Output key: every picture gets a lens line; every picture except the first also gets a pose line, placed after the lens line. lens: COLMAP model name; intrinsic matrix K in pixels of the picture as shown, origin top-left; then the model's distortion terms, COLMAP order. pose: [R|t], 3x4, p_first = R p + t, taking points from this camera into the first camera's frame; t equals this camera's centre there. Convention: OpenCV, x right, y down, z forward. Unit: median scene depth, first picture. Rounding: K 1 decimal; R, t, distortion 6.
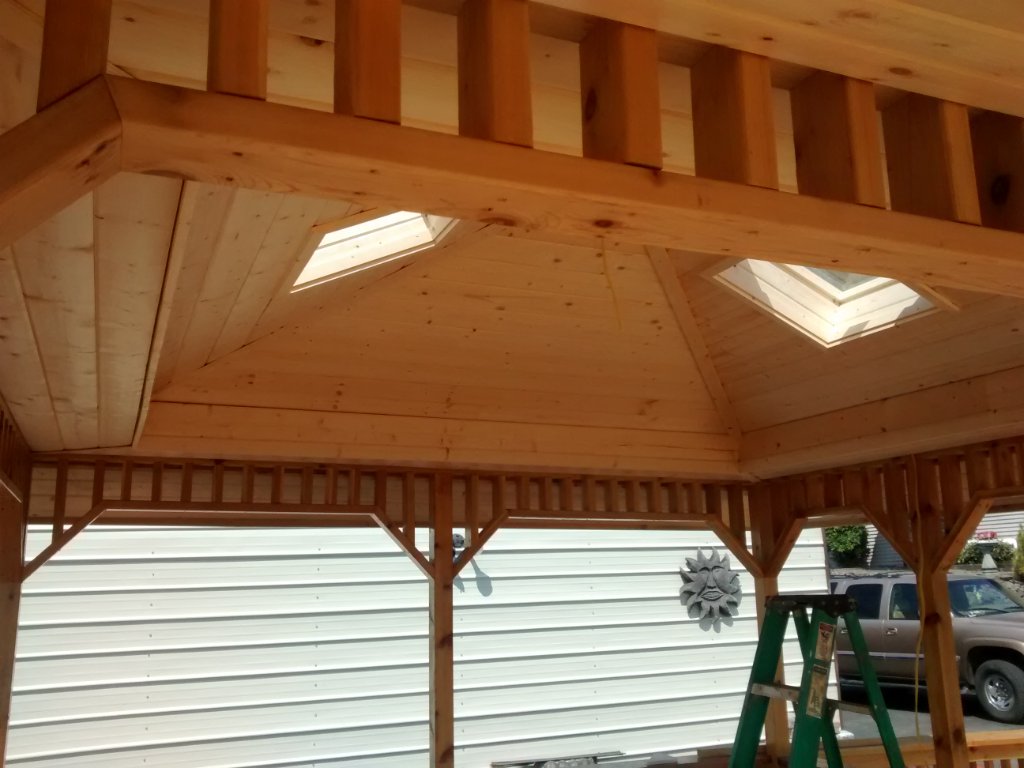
lens RADIAL K [[871.2, 0, 510.2], [0, 871.2, 385.3], [0, 0, 1]] dist [-0.050042, -0.008363]
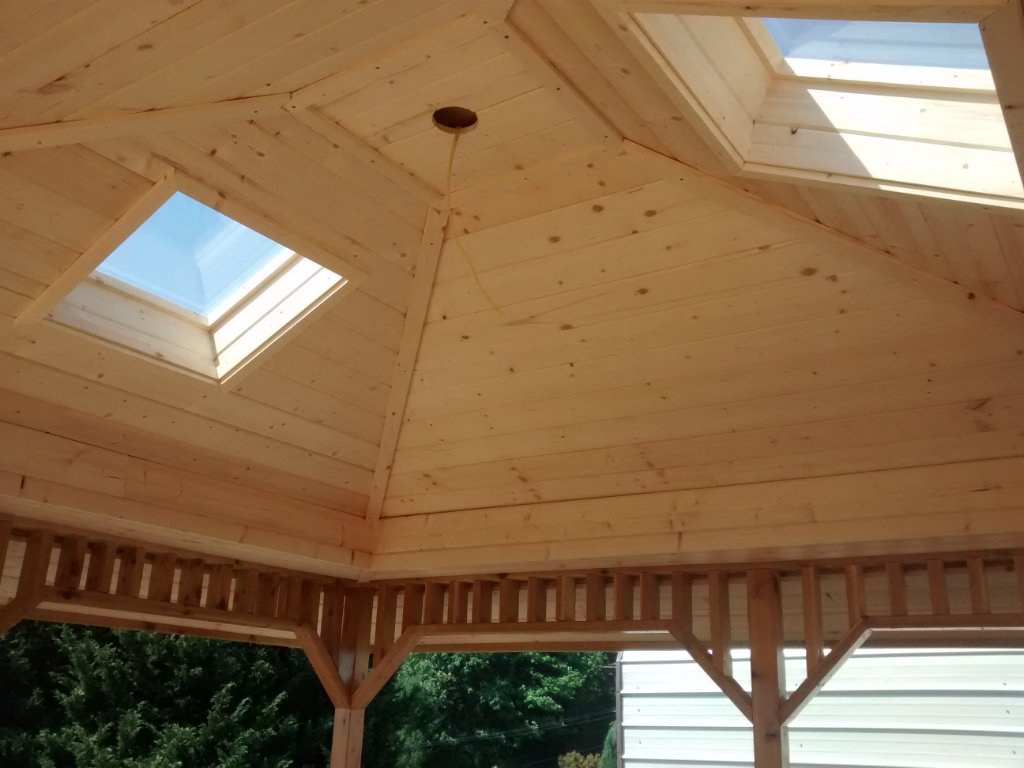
lens RADIAL K [[984.8, 0, 523.2], [0, 984.8, 390.9], [0, 0, 1]] dist [0.018260, 0.000000]
pose [[0.593674, -0.216577, -0.775013, 0.444838], [0.144074, 0.976147, -0.162421, 0.065789], [0.791703, -0.015234, 0.610716, 0.387680]]
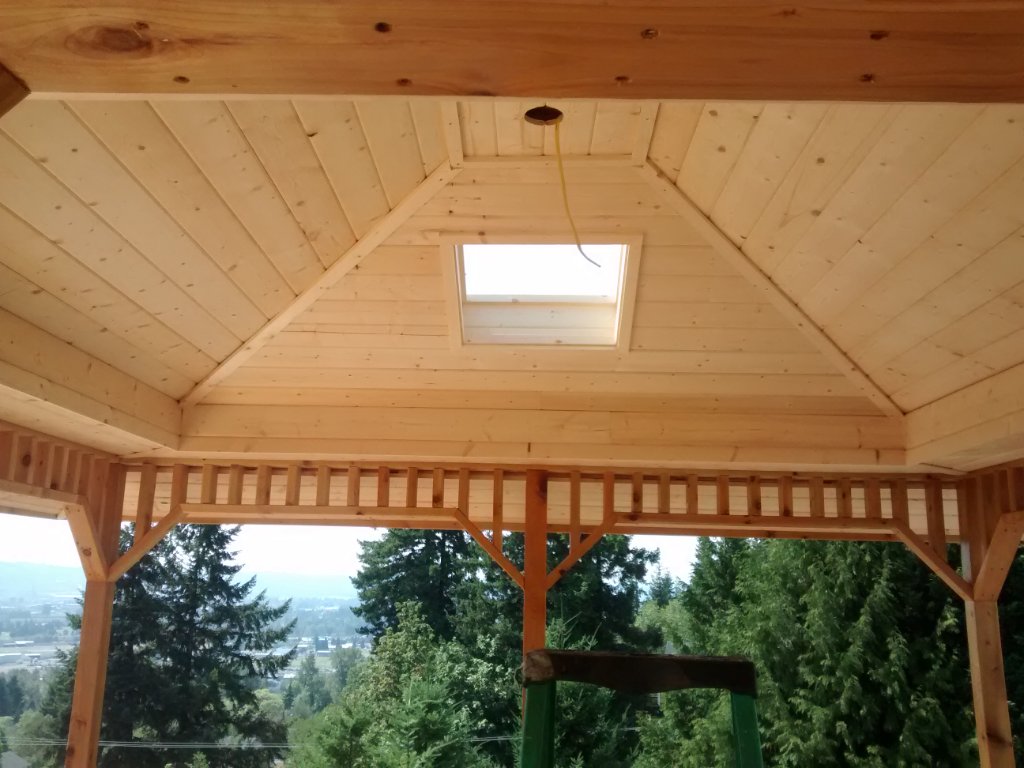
lens RADIAL K [[984.8, 0, 518.2], [0, 984.8, 385.9], [0, 0, 1]] dist [0.018260, 0.000000]
pose [[-0.353160, -0.180291, -0.918027, 0.589099], [0.204457, 0.942664, -0.263782, 0.151747], [0.912949, -0.280854, -0.296050, 0.769028]]
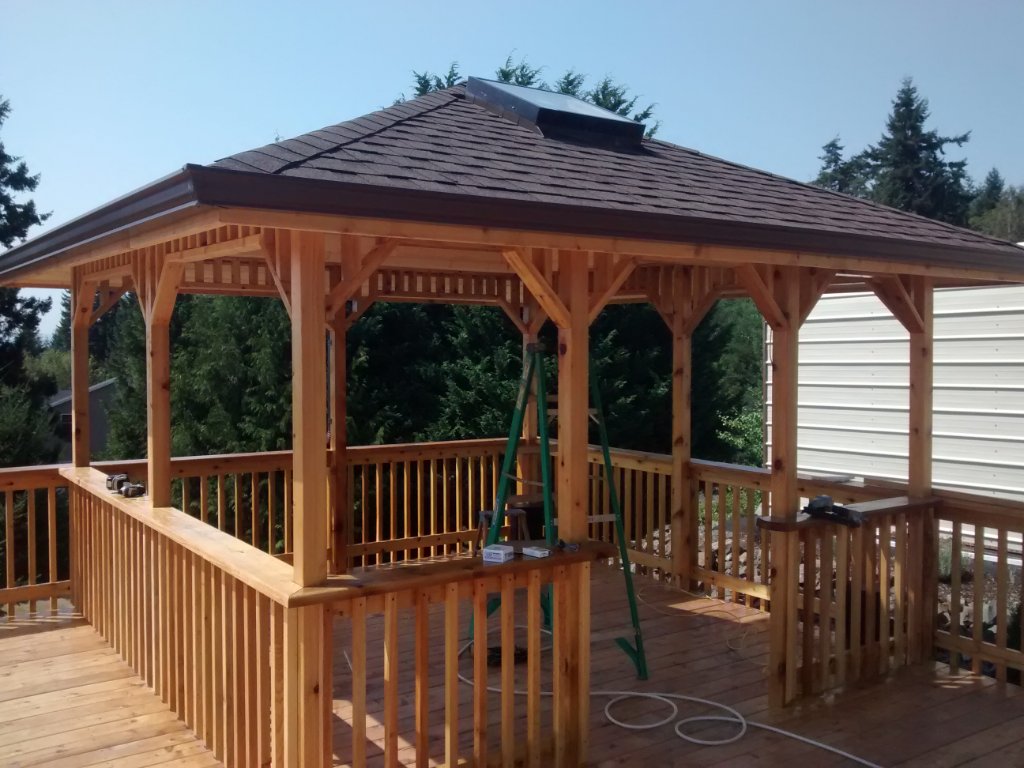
lens RADIAL K [[984.8, 0, 509.0], [0, 984.8, 383.4], [0, 0, 1]] dist [0.018260, 0.000000]
pose [[0.248456, 0.054464, -0.967111, 1.484812], [0.219097, 0.969383, 0.110879, 0.055936], [0.943539, -0.239439, 0.228916, 0.316645]]
